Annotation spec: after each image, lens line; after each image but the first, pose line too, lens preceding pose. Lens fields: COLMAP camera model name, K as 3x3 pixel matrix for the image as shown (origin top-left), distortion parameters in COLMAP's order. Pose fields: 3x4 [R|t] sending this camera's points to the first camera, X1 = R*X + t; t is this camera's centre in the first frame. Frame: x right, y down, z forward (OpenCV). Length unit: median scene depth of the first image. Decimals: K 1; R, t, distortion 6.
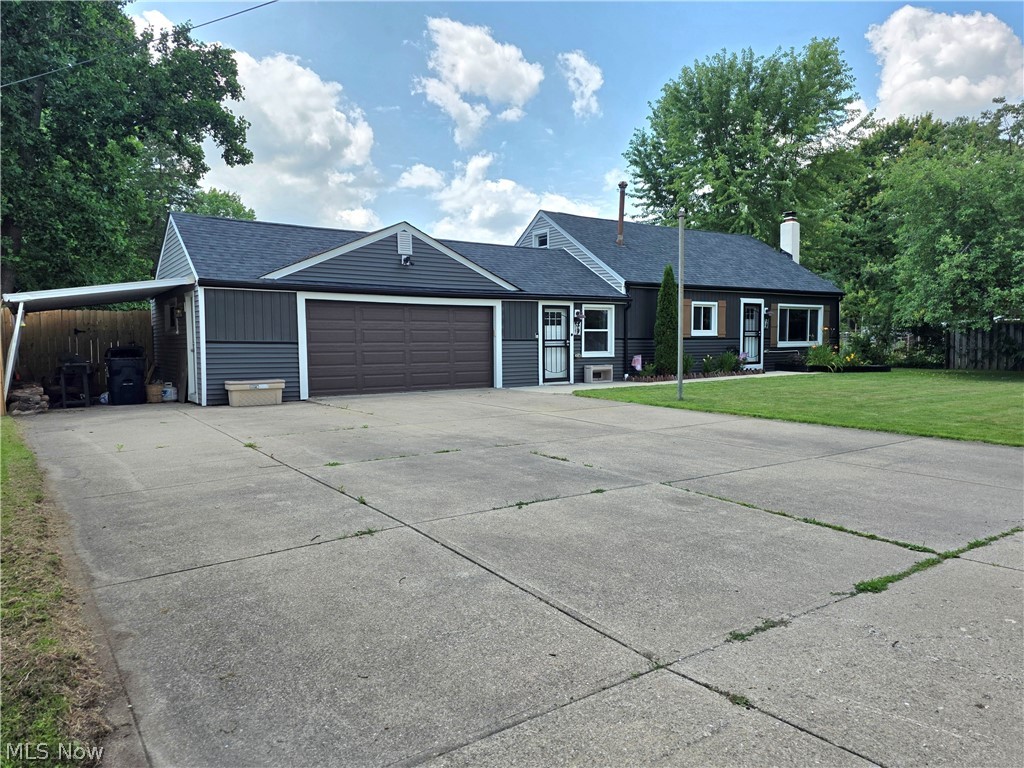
lens RADIAL K [[682.9, 0, 518.6], [0, 682.9, 391.4], [0, 0, 1]] dist [0.109248, -0.125311]
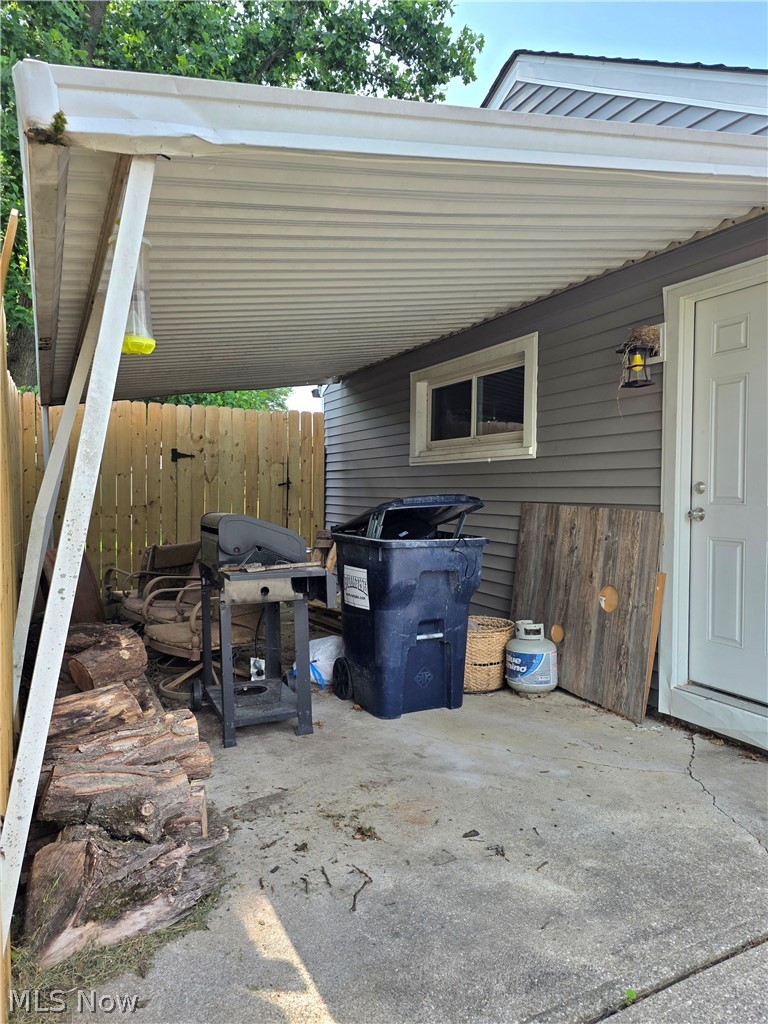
lens RADIAL K [[682.9, 0, 384.0], [0, 682.9, 512.0], [0, 0, 1]] dist [0.109248, -0.125311]
pose [[0.989422, 0.015225, -0.144263, -0.486932], [-0.019796, 0.999345, -0.030302, -0.044932], [0.143707, 0.032837, 0.989075, 0.660876]]
